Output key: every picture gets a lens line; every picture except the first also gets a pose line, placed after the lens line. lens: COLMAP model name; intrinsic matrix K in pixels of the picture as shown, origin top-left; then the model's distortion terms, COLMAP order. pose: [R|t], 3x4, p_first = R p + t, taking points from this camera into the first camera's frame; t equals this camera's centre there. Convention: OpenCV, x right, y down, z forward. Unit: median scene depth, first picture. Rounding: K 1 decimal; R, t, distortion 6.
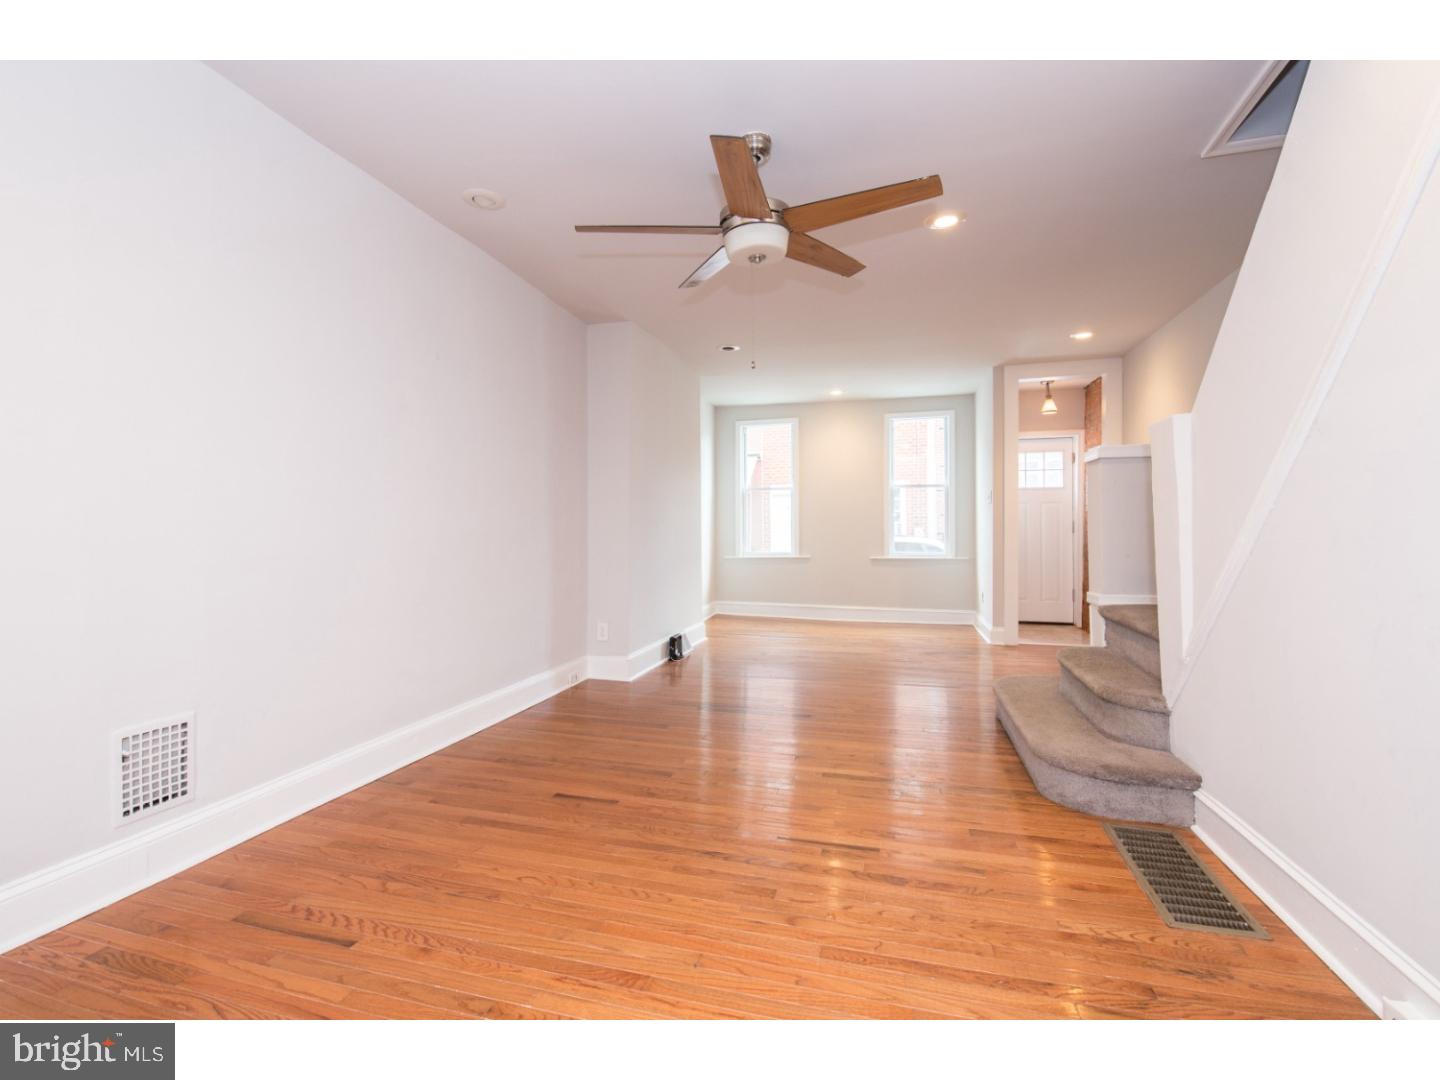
lens RADIAL K [[633.8, 0, 720.0], [0, 633.8, 540.0], [0, 0, 1]] dist [0.000377, -0.013561]
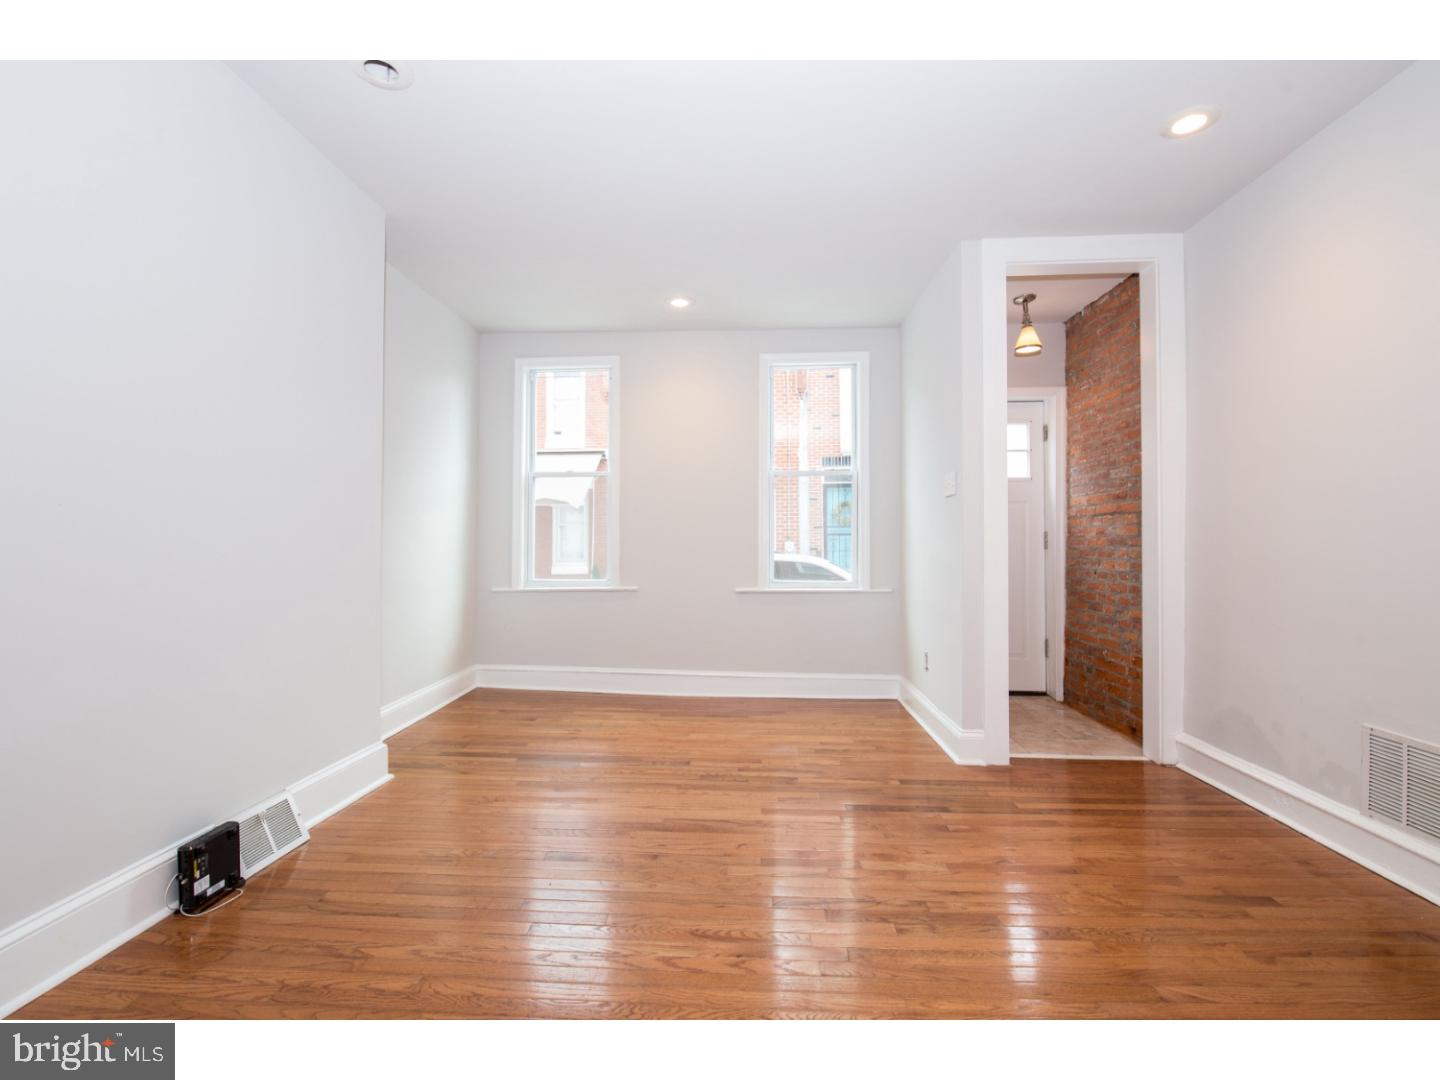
lens RADIAL K [[633.8, 0, 720.0], [0, 633.8, 540.0], [0, 0, 1]] dist [0.000377, -0.013561]
pose [[0.977906, 0.008350, 0.208880, 0.104458], [-0.003708, 0.999738, -0.022606, -0.006006], [-0.209014, 0.021332, 0.977680, 0.448619]]
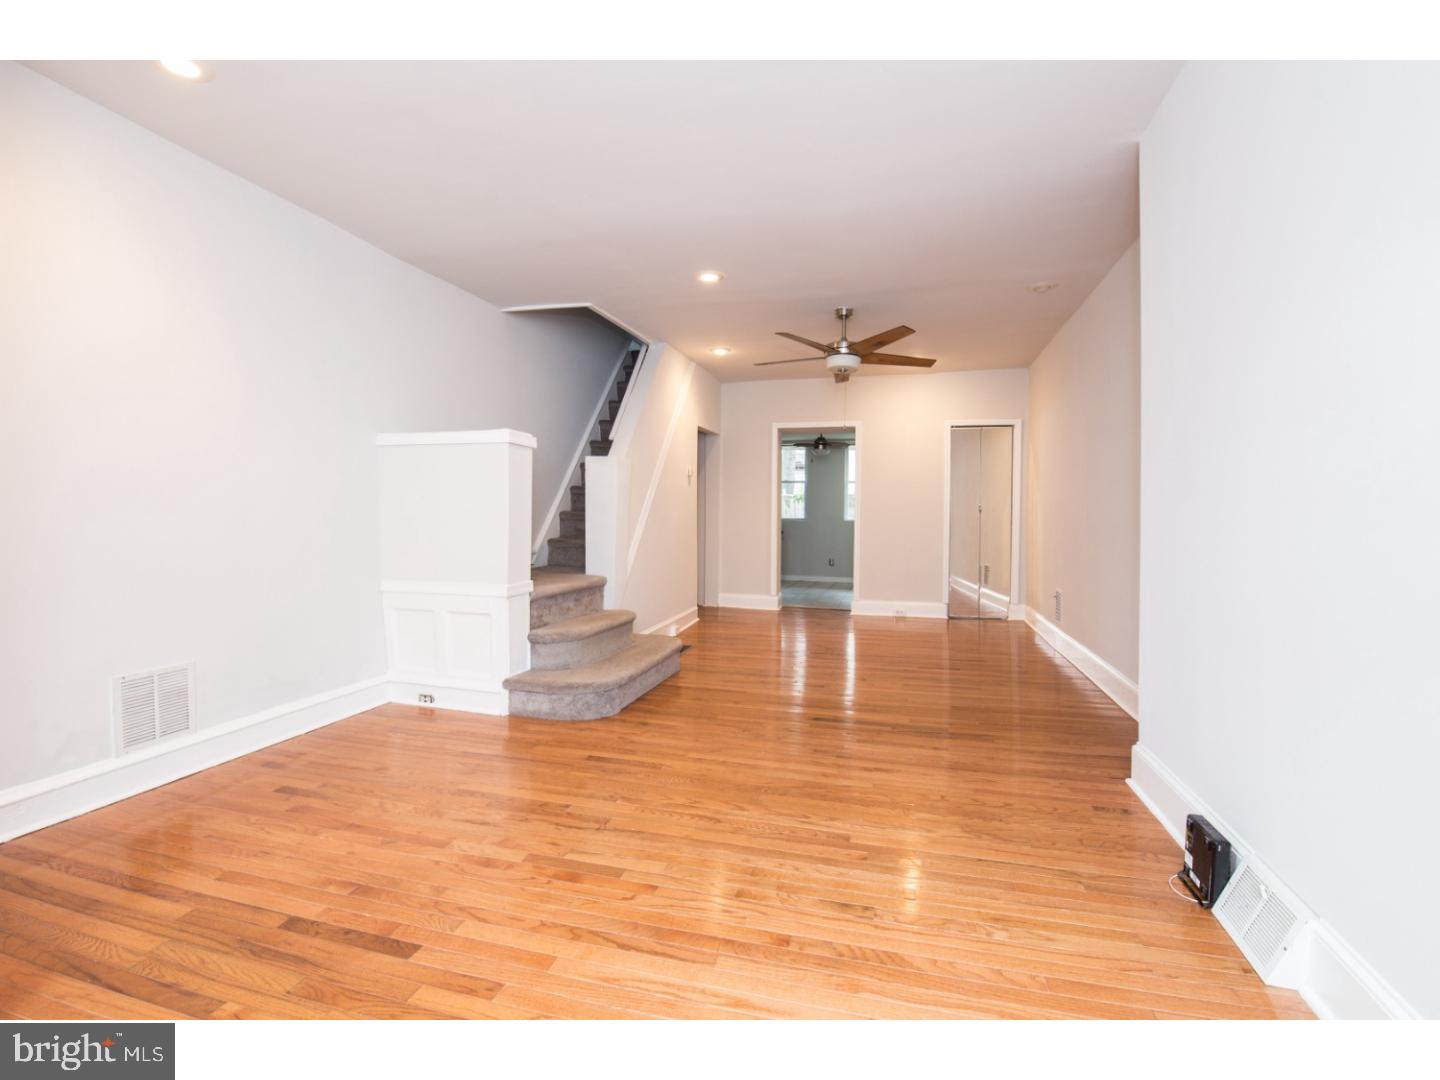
lens RADIAL K [[640.5, 0, 720.0], [0, 640.5, 540.0], [0, 0, 1]] dist [0.001129, -0.013567]
pose [[-0.999999, -0.000703, -0.001351, 0.147770], [-0.000773, 0.998619, 0.052528, -0.016478], [0.001312, 0.052529, -0.998619, 1.020591]]
